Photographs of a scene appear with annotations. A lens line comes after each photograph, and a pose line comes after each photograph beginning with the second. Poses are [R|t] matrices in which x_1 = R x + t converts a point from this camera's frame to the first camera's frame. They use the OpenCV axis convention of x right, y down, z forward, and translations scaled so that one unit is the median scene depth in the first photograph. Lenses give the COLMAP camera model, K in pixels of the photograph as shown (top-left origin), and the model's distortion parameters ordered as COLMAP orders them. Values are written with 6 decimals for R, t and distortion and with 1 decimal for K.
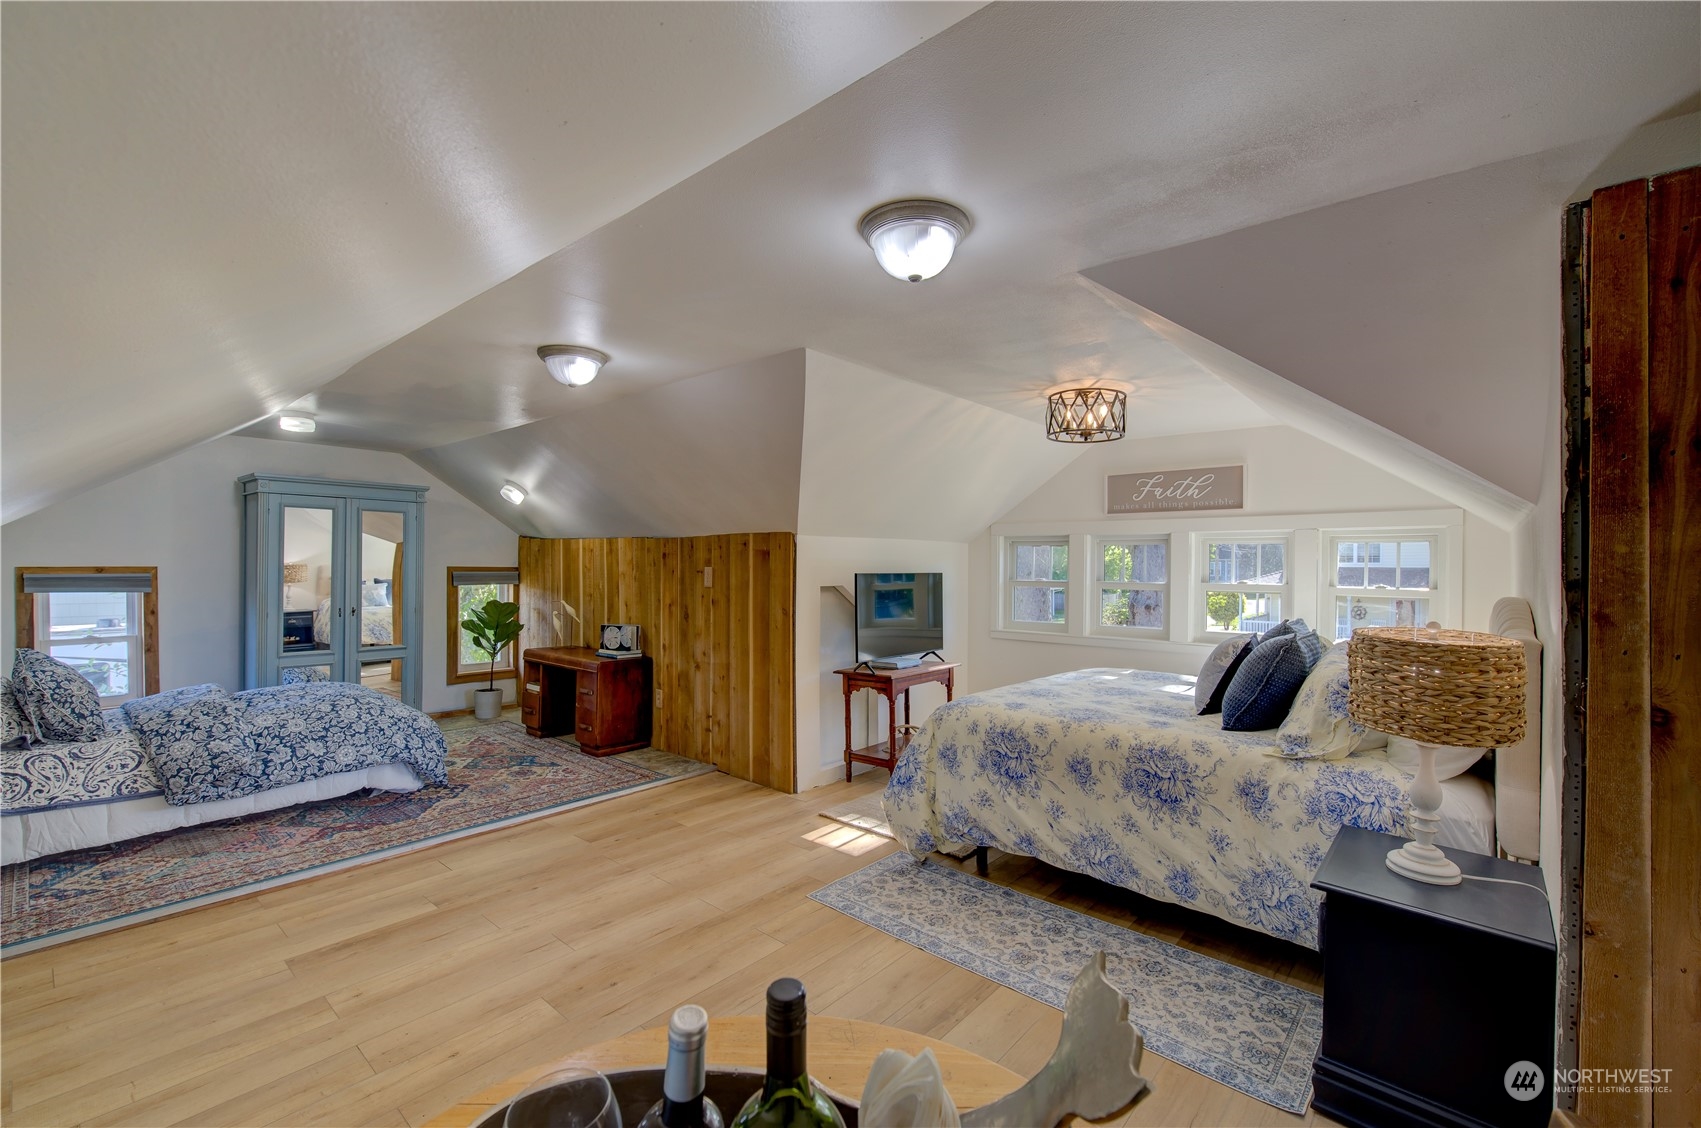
lens RADIAL K [[721.8, 0, 854.8], [0, 721.8, 568.9], [0, 0, 1]] dist [0.002432, 0.000404]
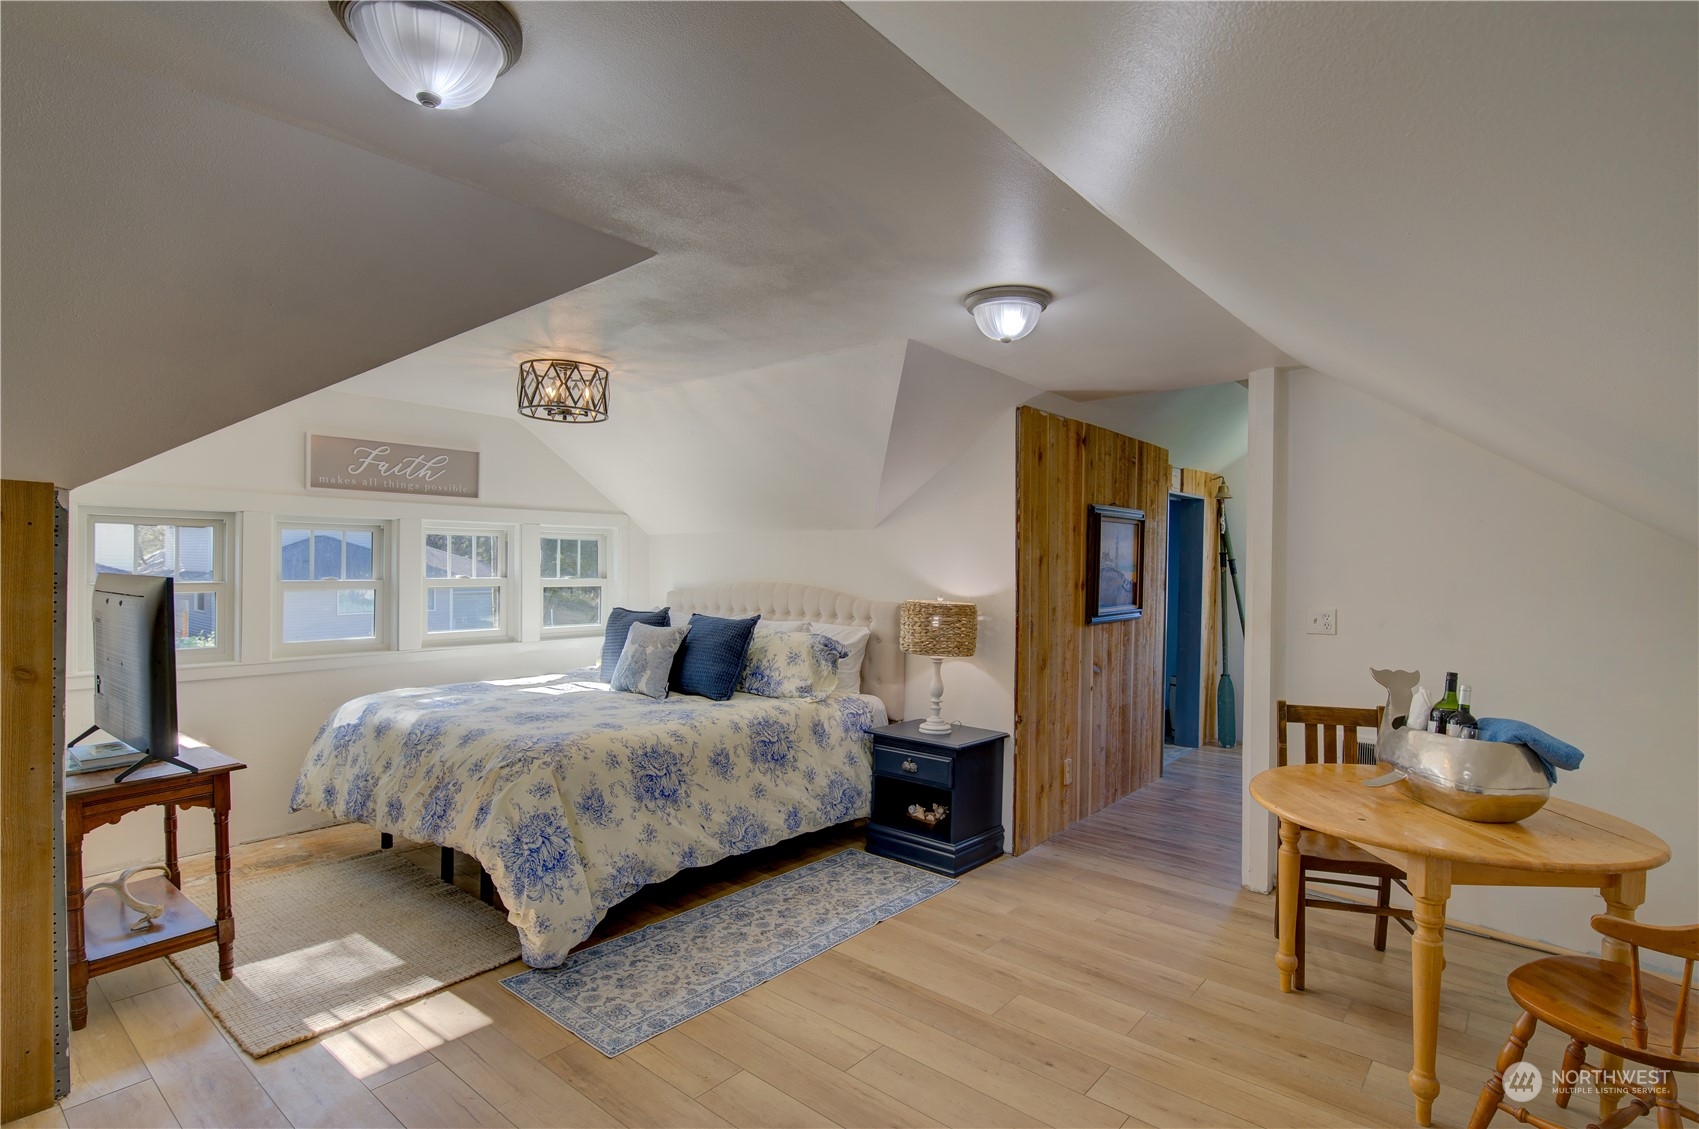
lens RADIAL K [[849.9, 0, 849.5], [0, 849.9, 564.5], [0, 0, 1]] dist [-0.000651, 0.000028]
pose [[-0.025161, -0.008603, 0.999646, -0.908662], [-0.007399, 0.999937, 0.008419, -0.016051], [-0.999656, -0.007185, -0.025223, 0.845172]]
